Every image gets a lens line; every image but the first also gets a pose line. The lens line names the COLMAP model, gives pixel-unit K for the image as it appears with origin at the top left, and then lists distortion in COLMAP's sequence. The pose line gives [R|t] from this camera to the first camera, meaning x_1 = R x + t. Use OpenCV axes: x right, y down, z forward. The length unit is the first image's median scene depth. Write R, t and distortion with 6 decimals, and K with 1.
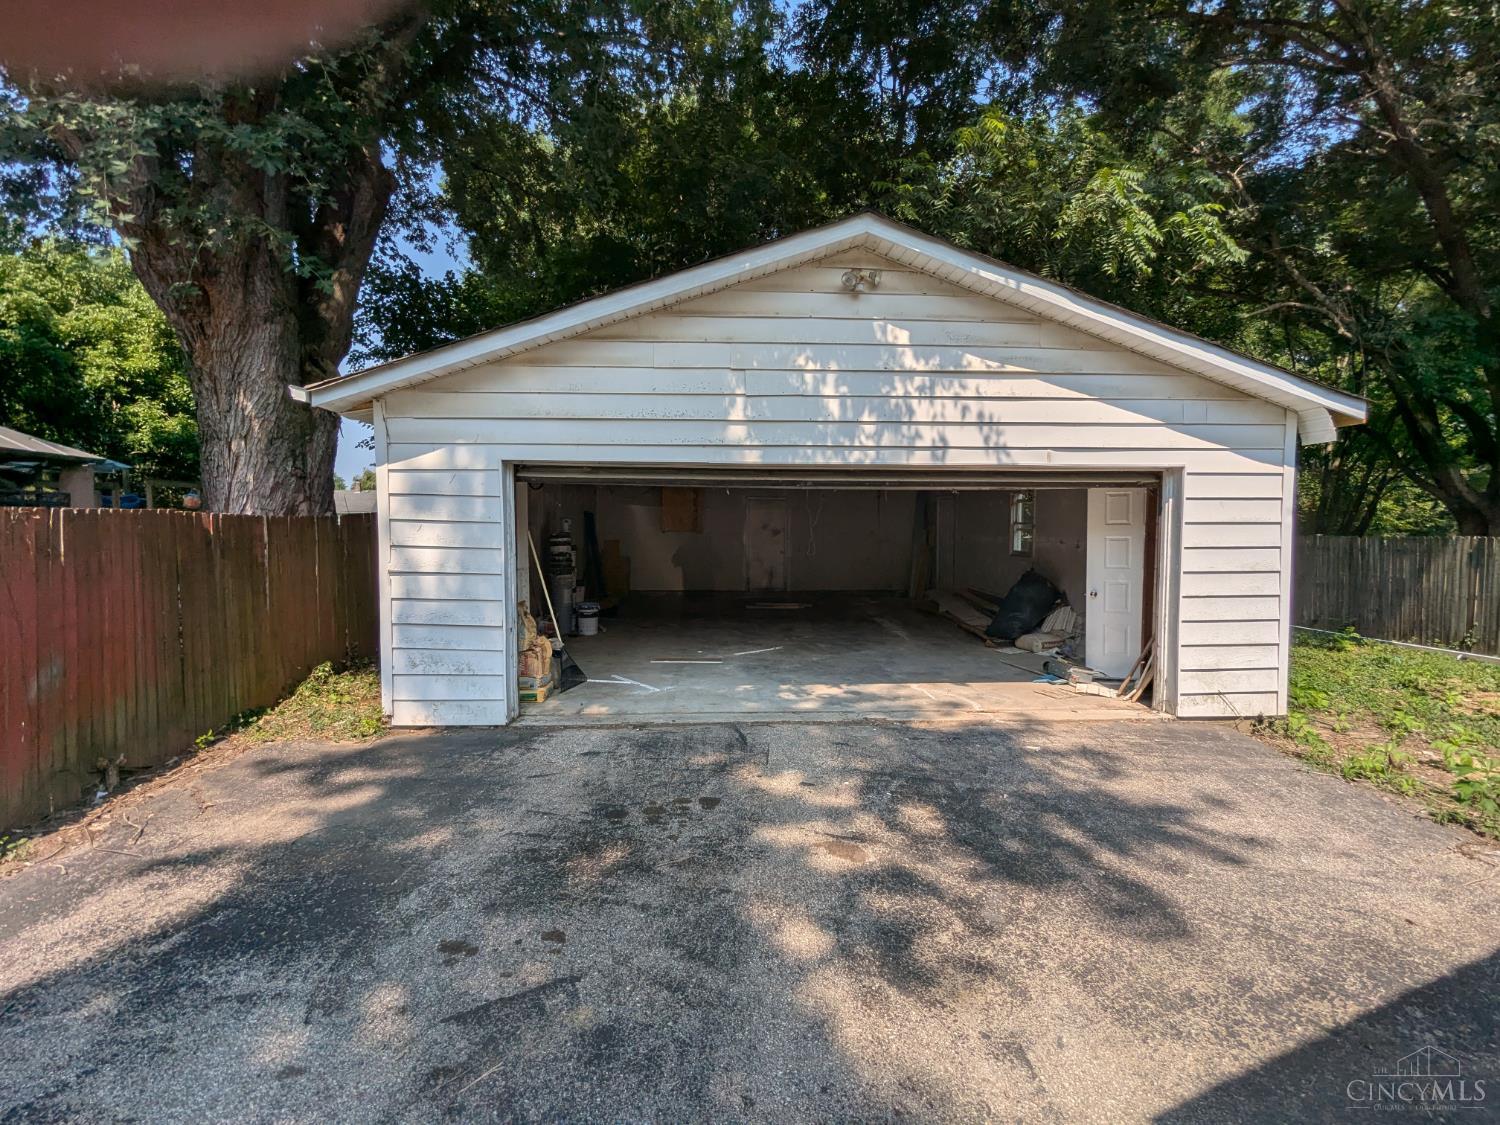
lens RADIAL K [[992.9, 0, 693.1], [0, 992.9, 525.2], [0, 0, 1]] dist [0.003243, 0.002175]
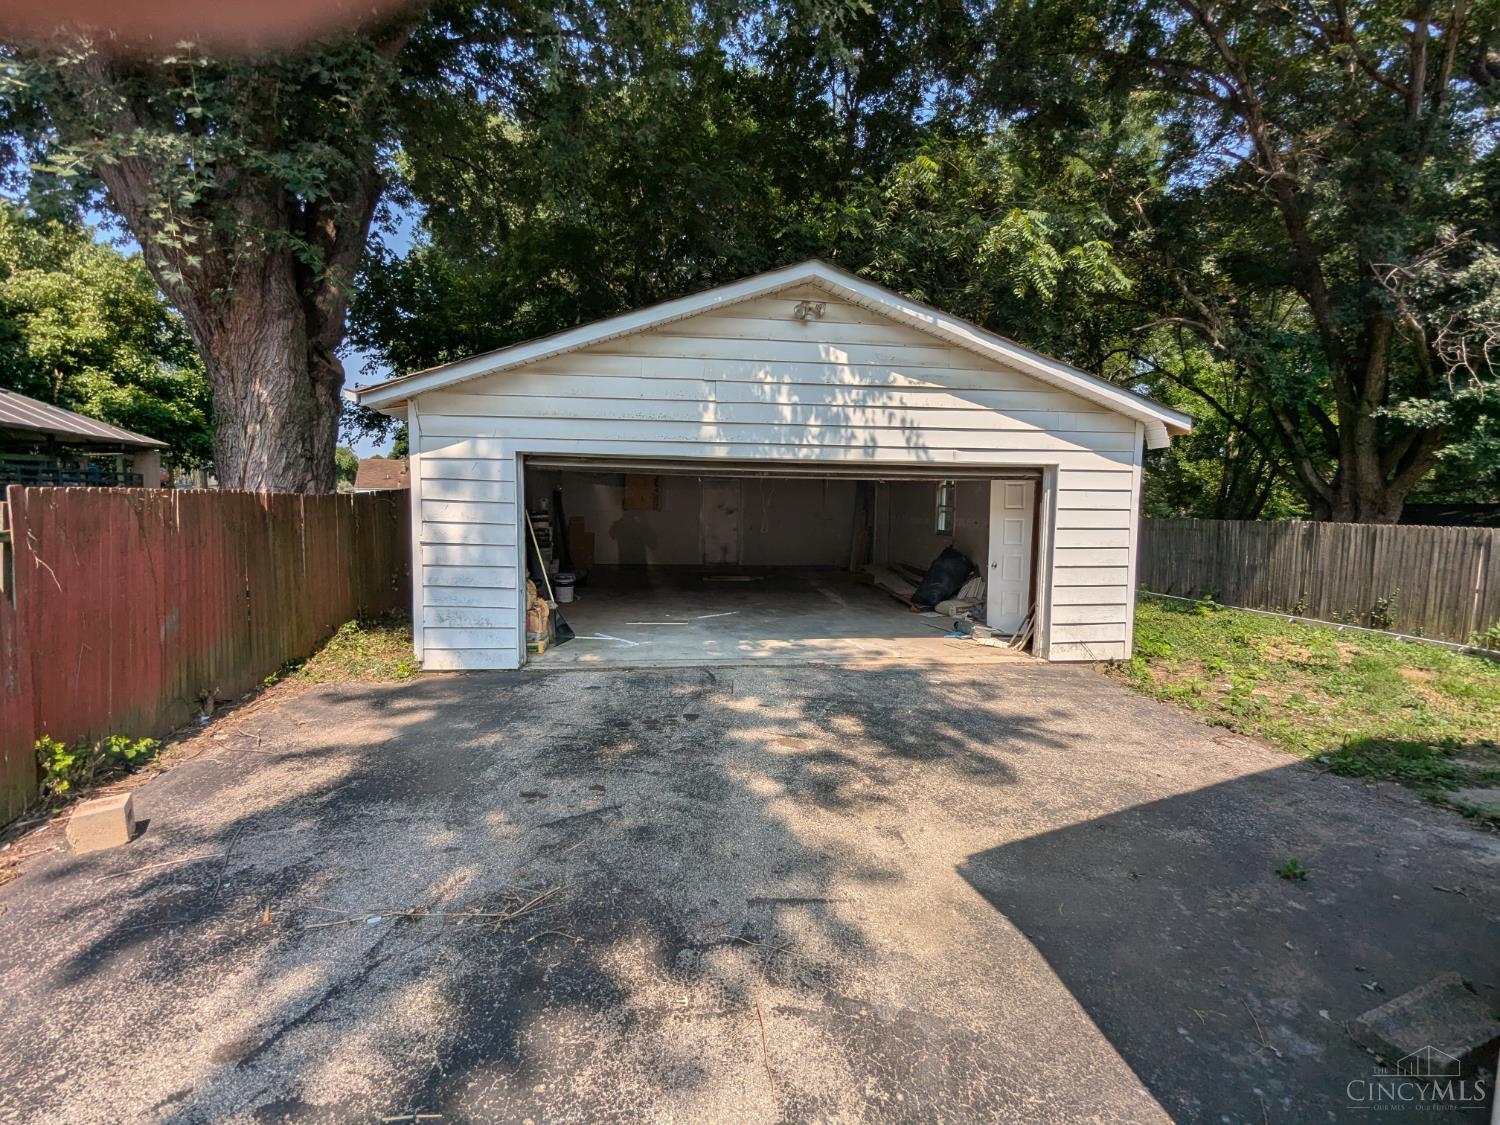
lens RADIAL K [[1010.3, 0, 750.0], [0, 1010.3, 562.5], [0, 0, 1]] dist [-0.002040, -0.001297]
pose [[0.993815, 0.004660, 0.110948, -0.043327], [-0.011271, 0.998193, 0.059031, -0.006069], [-0.110472, -0.059917, 0.992071, -0.259037]]
